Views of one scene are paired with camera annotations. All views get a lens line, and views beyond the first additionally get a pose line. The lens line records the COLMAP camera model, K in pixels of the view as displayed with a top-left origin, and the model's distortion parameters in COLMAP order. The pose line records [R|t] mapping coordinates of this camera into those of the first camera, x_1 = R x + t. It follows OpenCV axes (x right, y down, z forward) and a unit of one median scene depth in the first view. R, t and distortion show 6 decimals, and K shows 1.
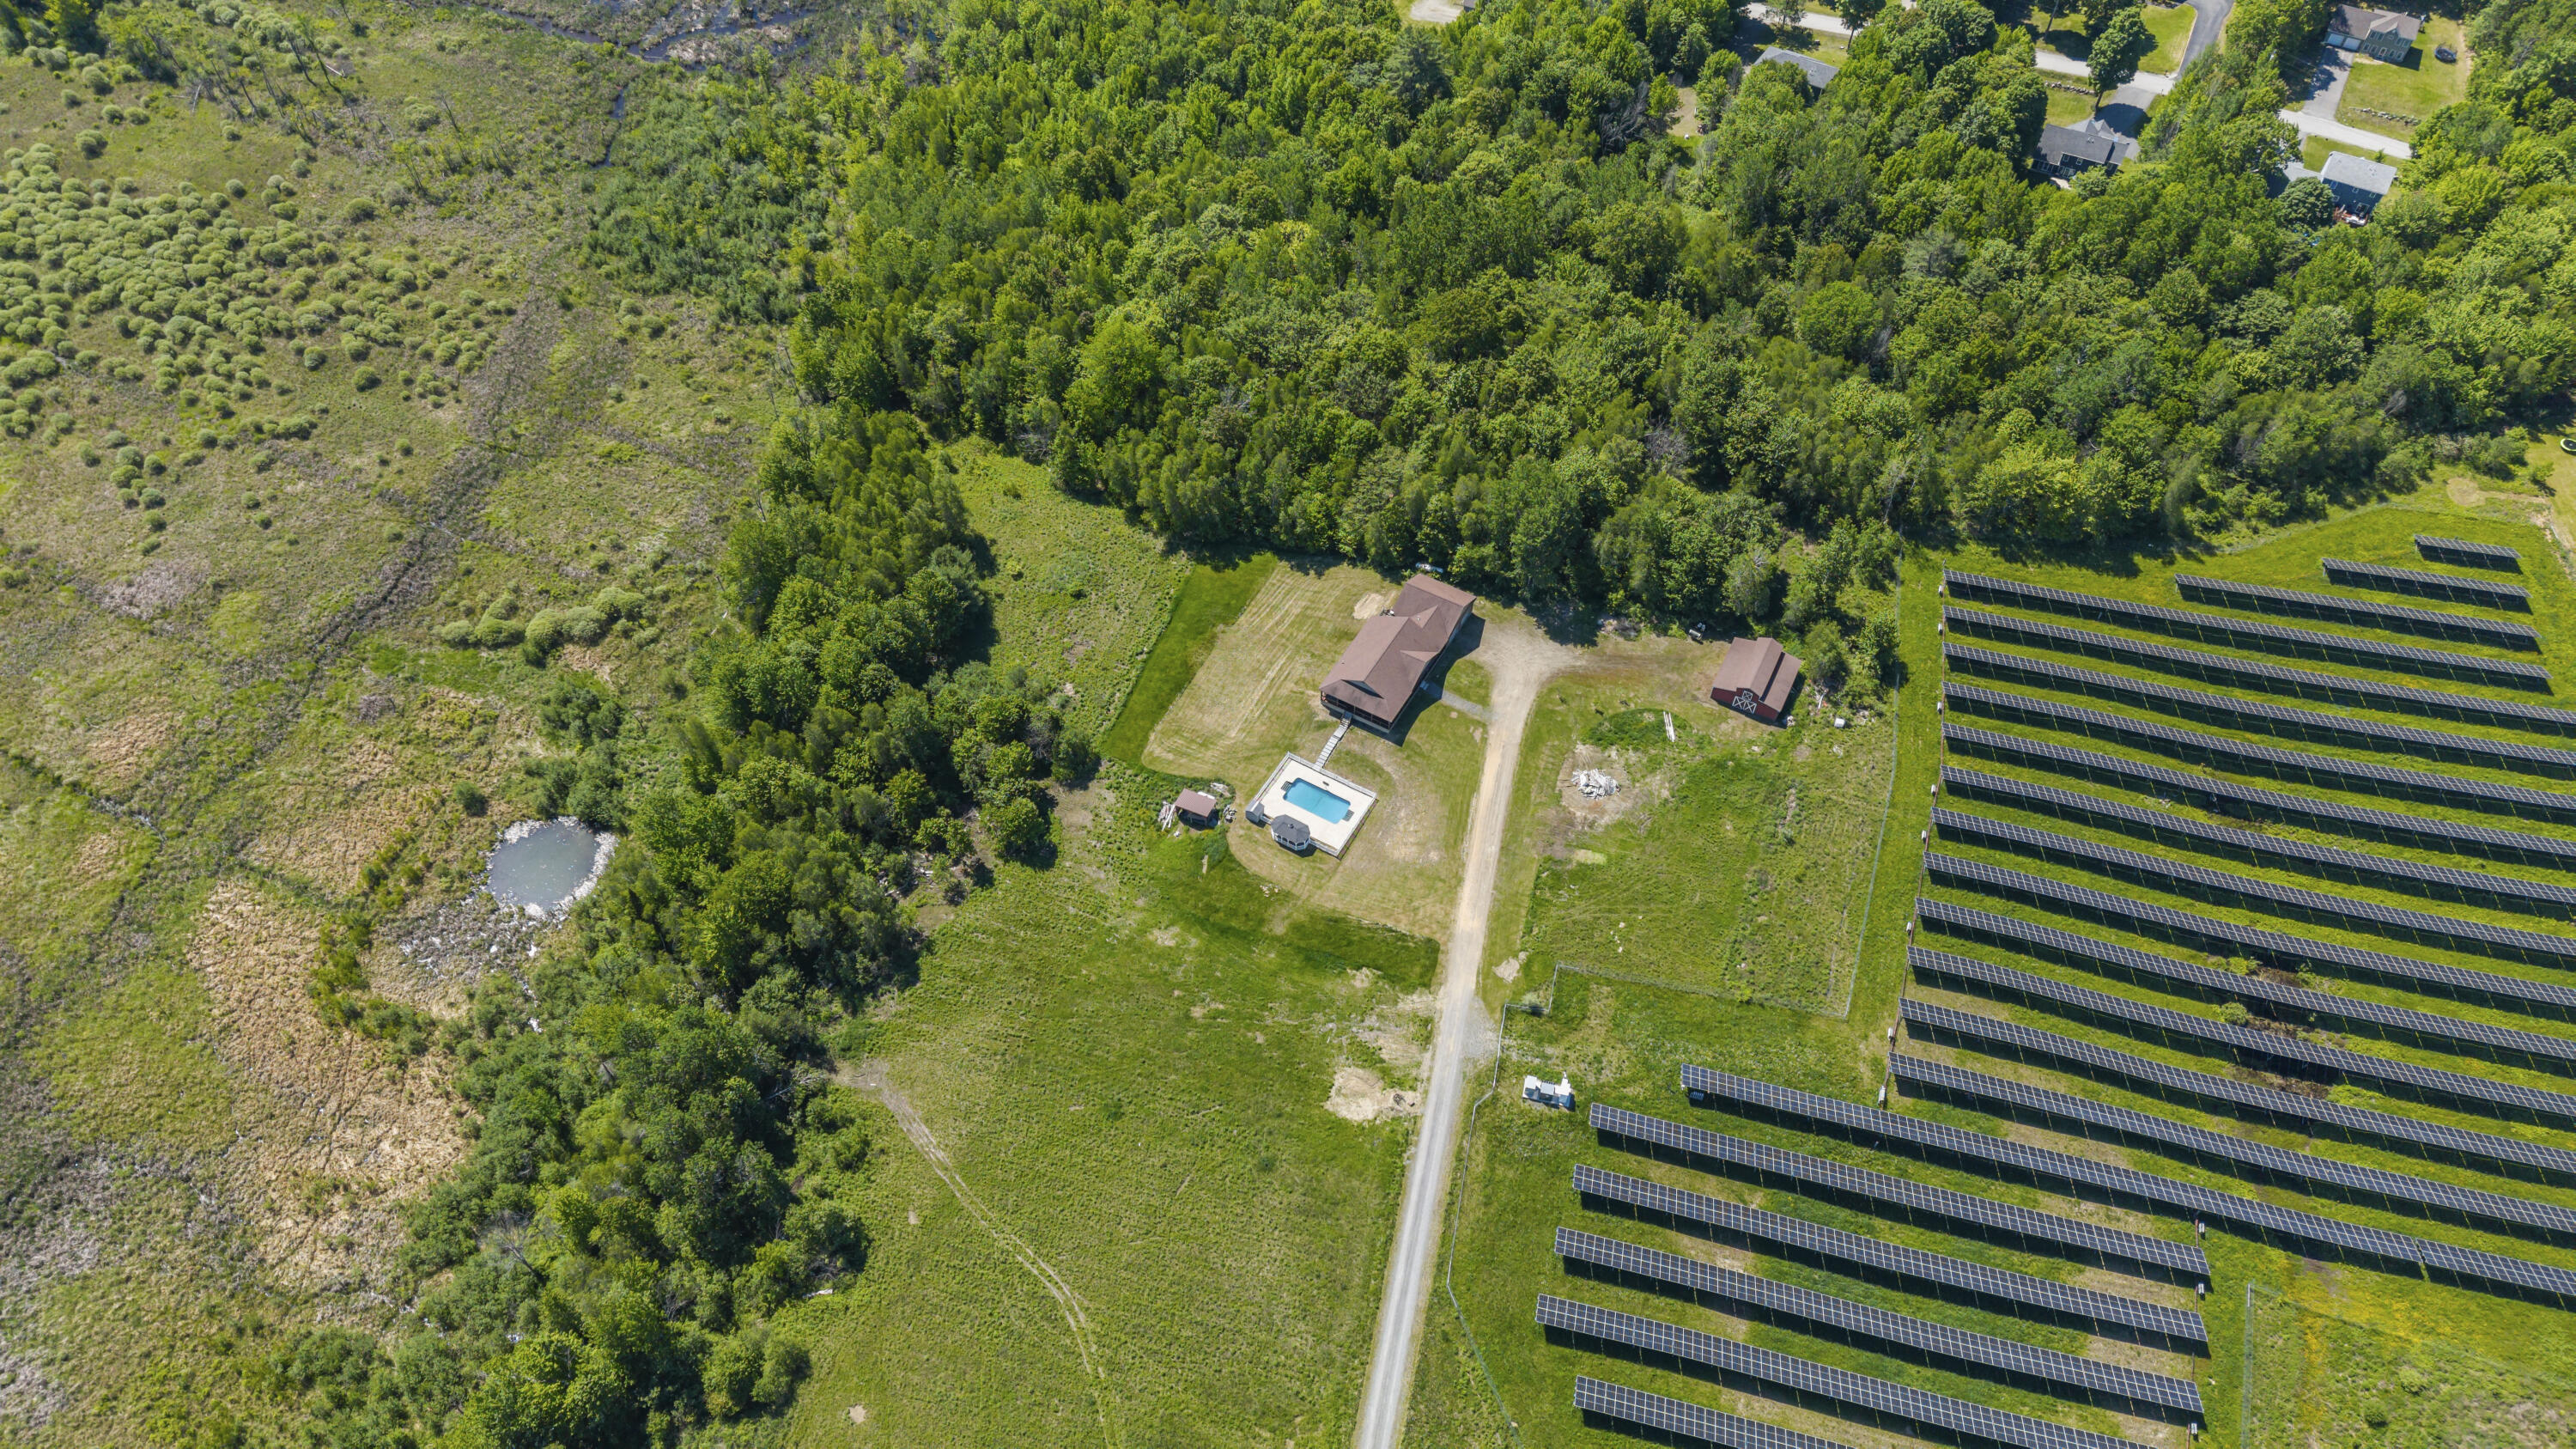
lens RADIAL K [[1677.9, 0, 1292.1], [0, 1677.9, 691.6], [0, 0, 1]] dist [0.051483, -0.040477]
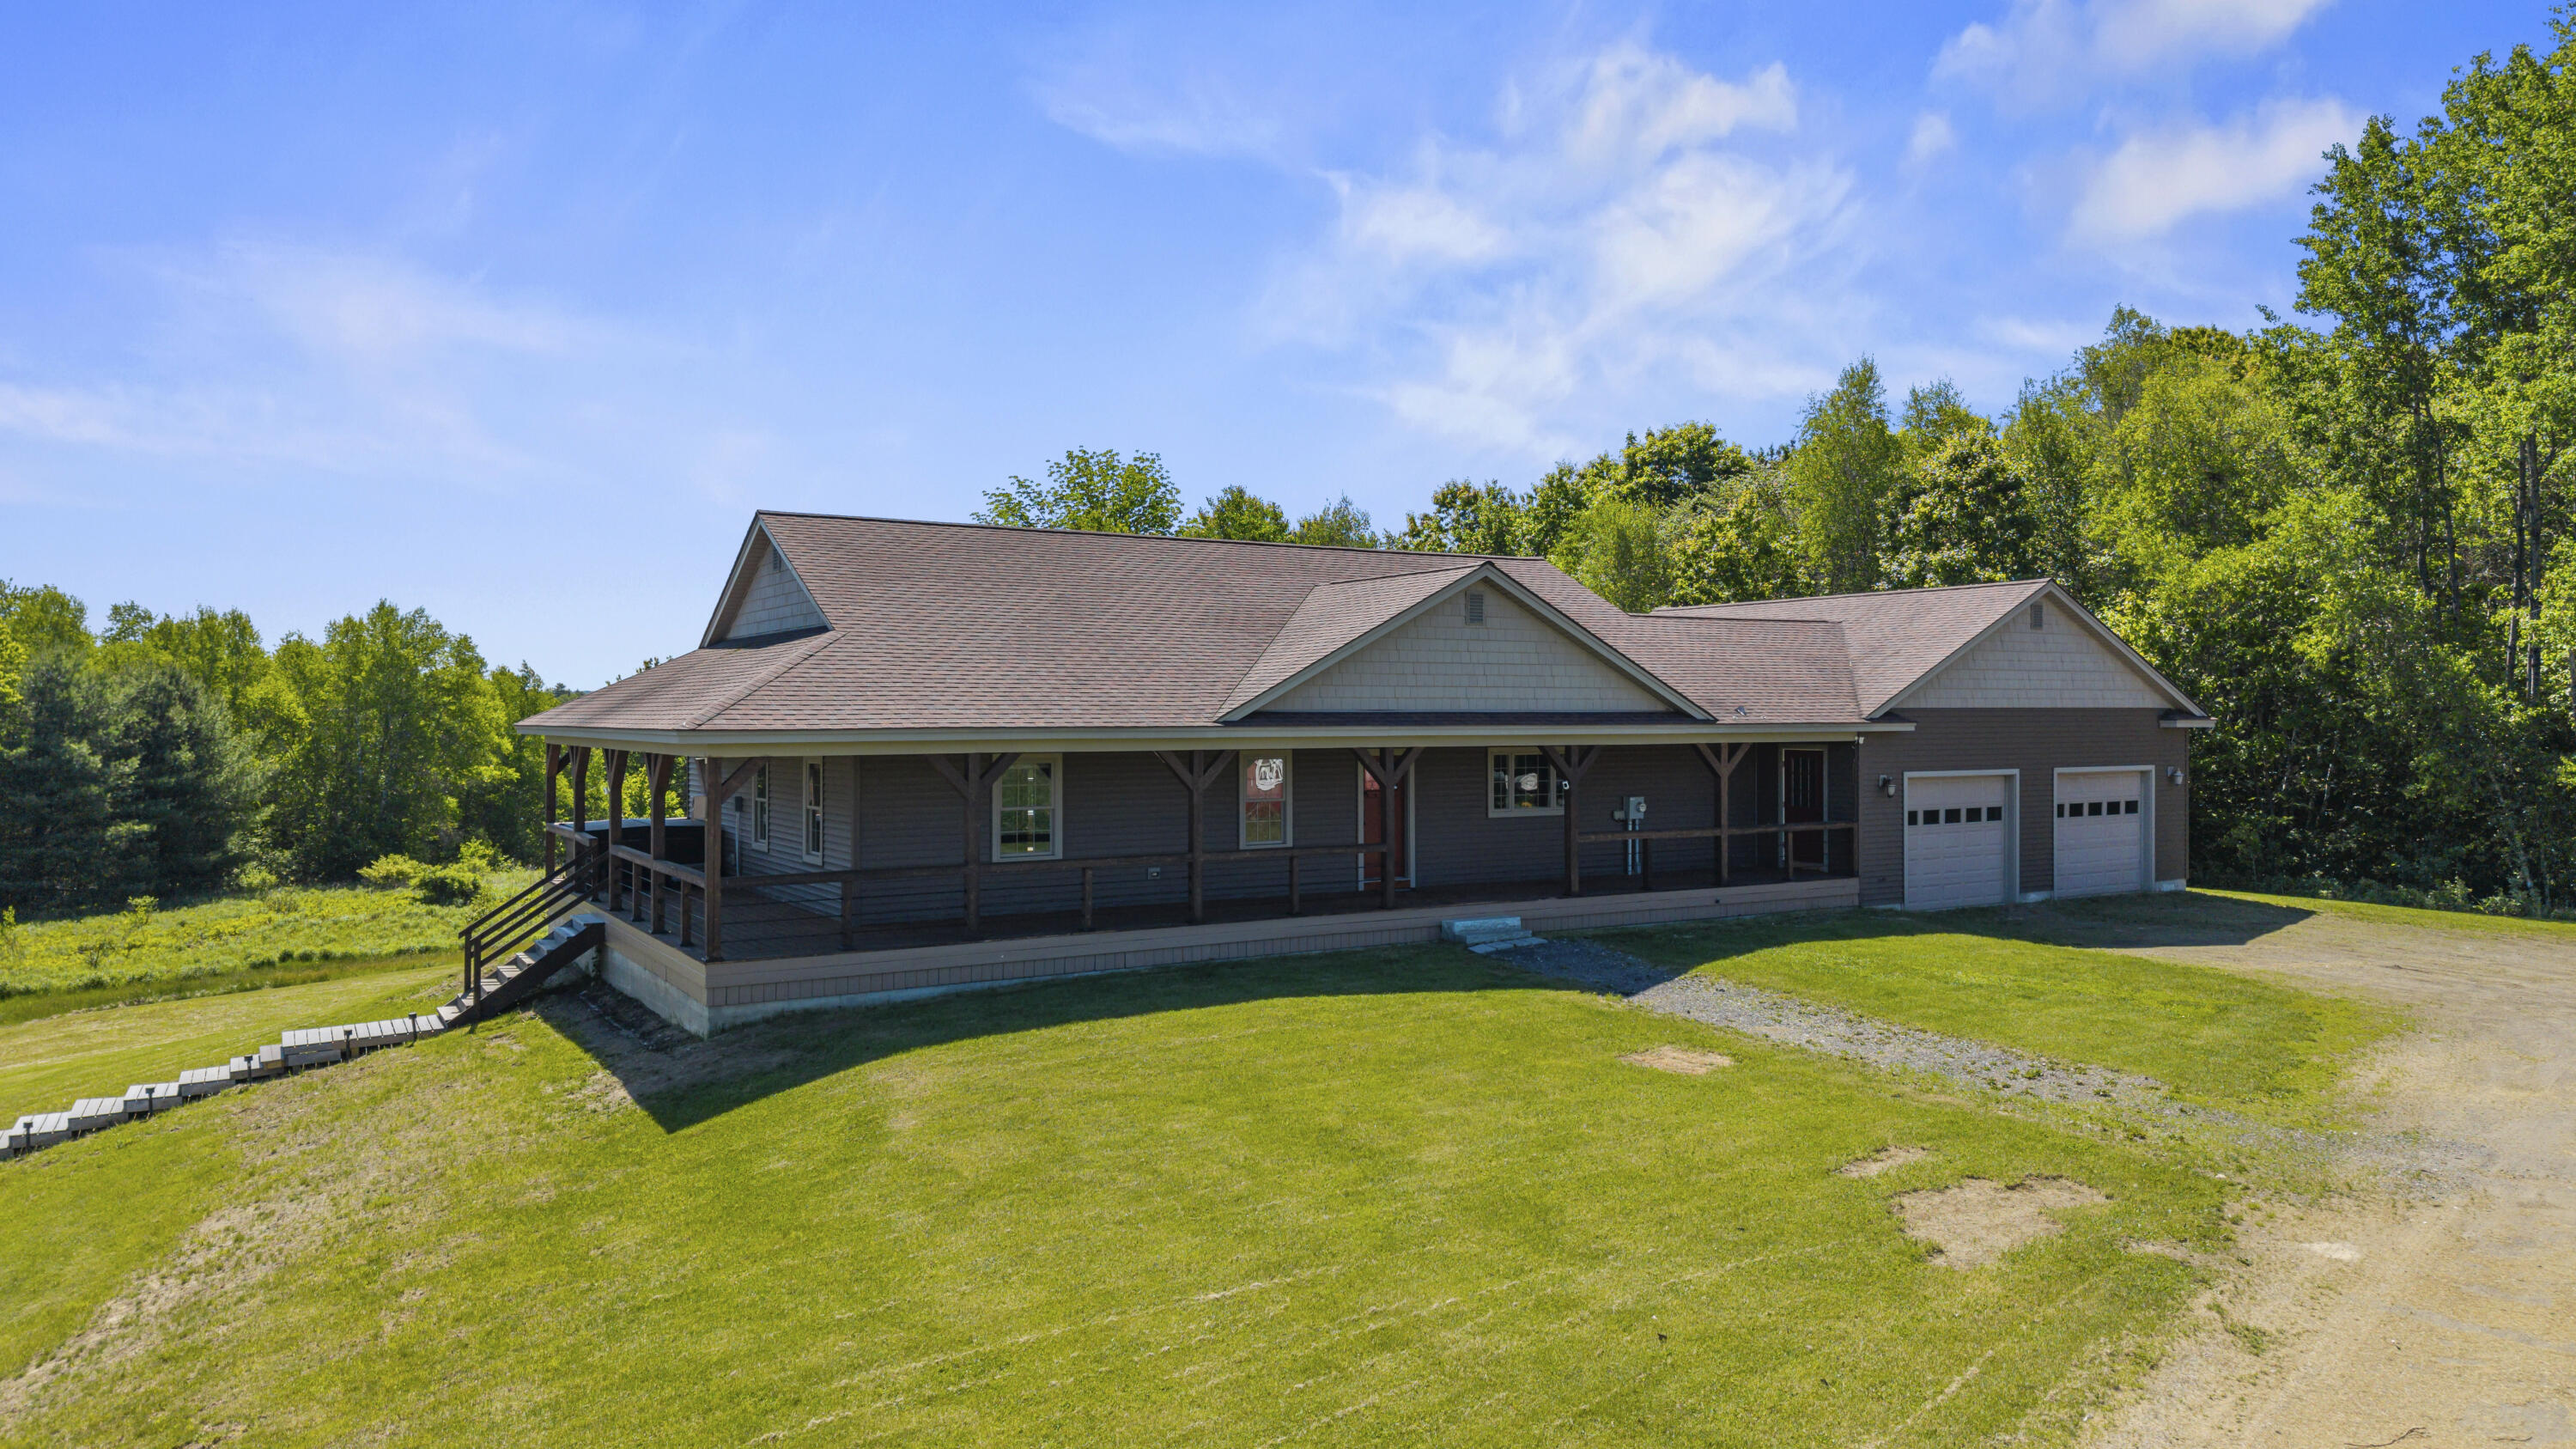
lens RADIAL K [[1691.7, 0, 1301.2], [0, 1691.7, 698.0], [0, 0, 1]] dist [0.051698, -0.043261]
pose [[0.882764, -0.010567, -0.469699, 0.108152], [-0.353765, 0.642922, -0.679339, 0.053225], [0.309158, 0.765859, 0.563810, 0.884679]]
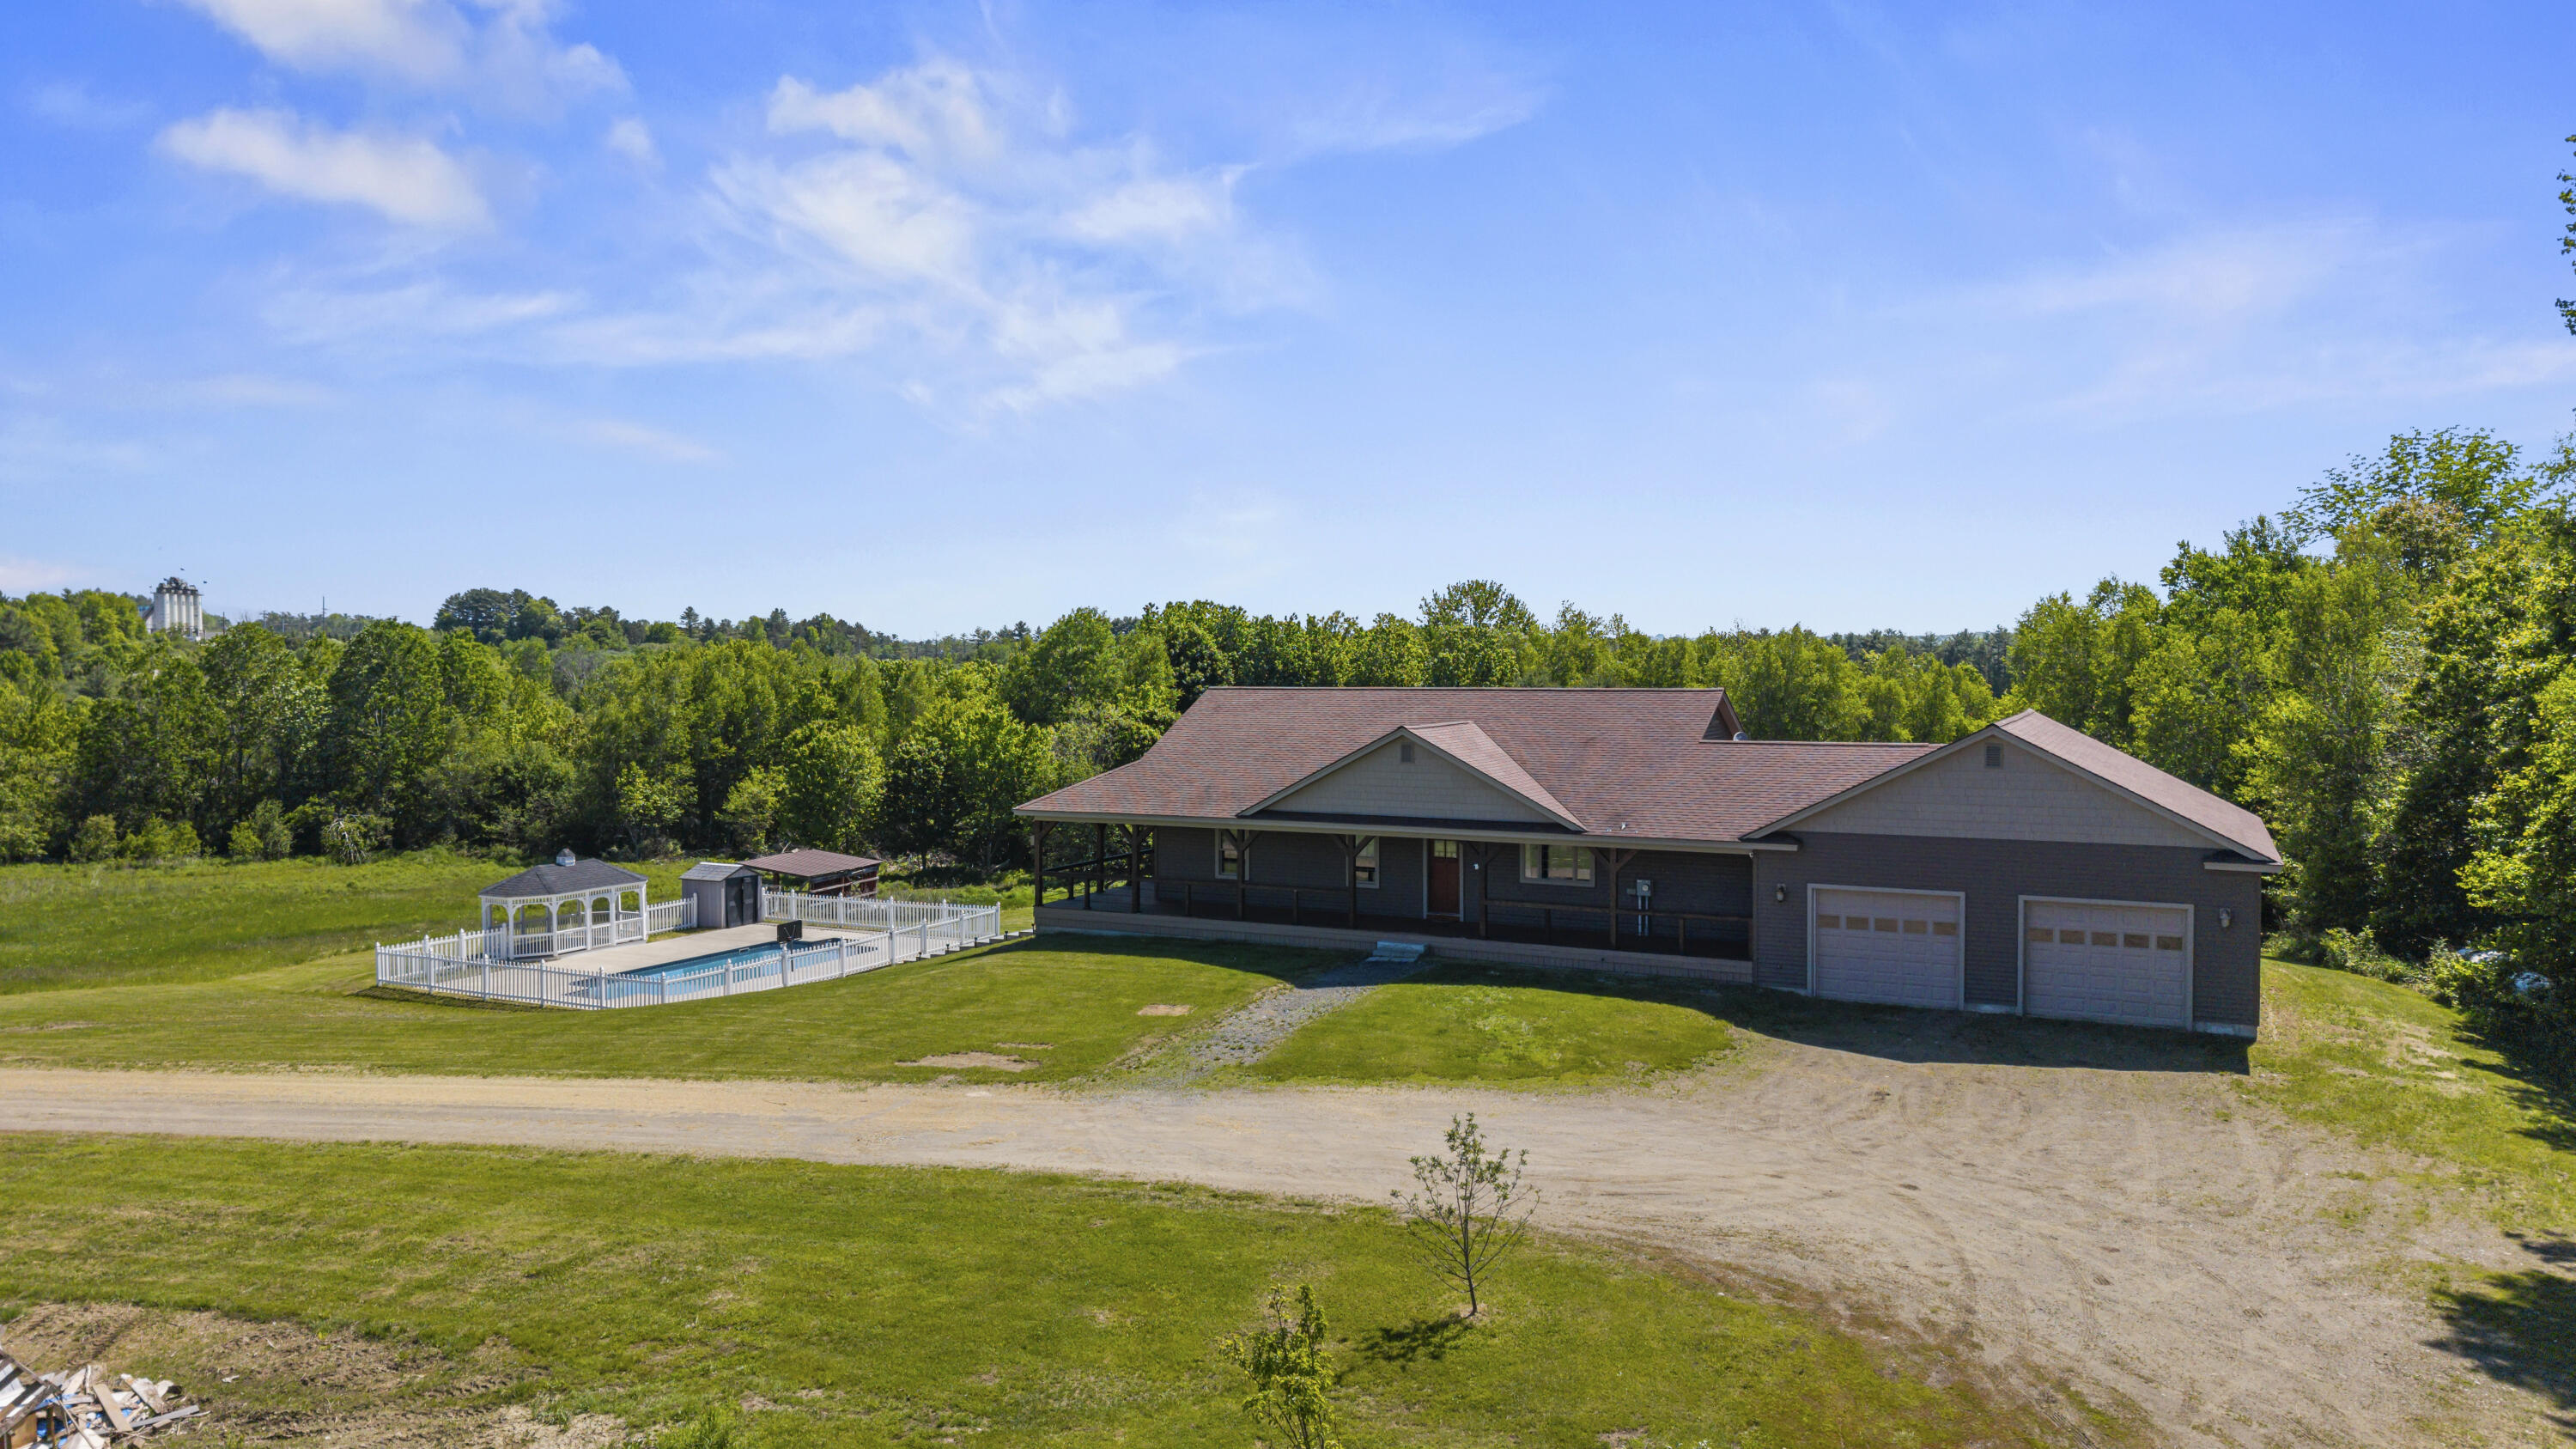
lens RADIAL K [[1691.7, 0, 1301.2], [0, 1691.7, 698.0], [0, 0, 1]] dist [0.051698, -0.043261]
pose [[0.067722, 0.013214, -0.997617, 0.221370], [-0.759395, 0.649211, -0.042952, -0.004802], [0.647096, 0.760494, 0.054001, 0.917615]]
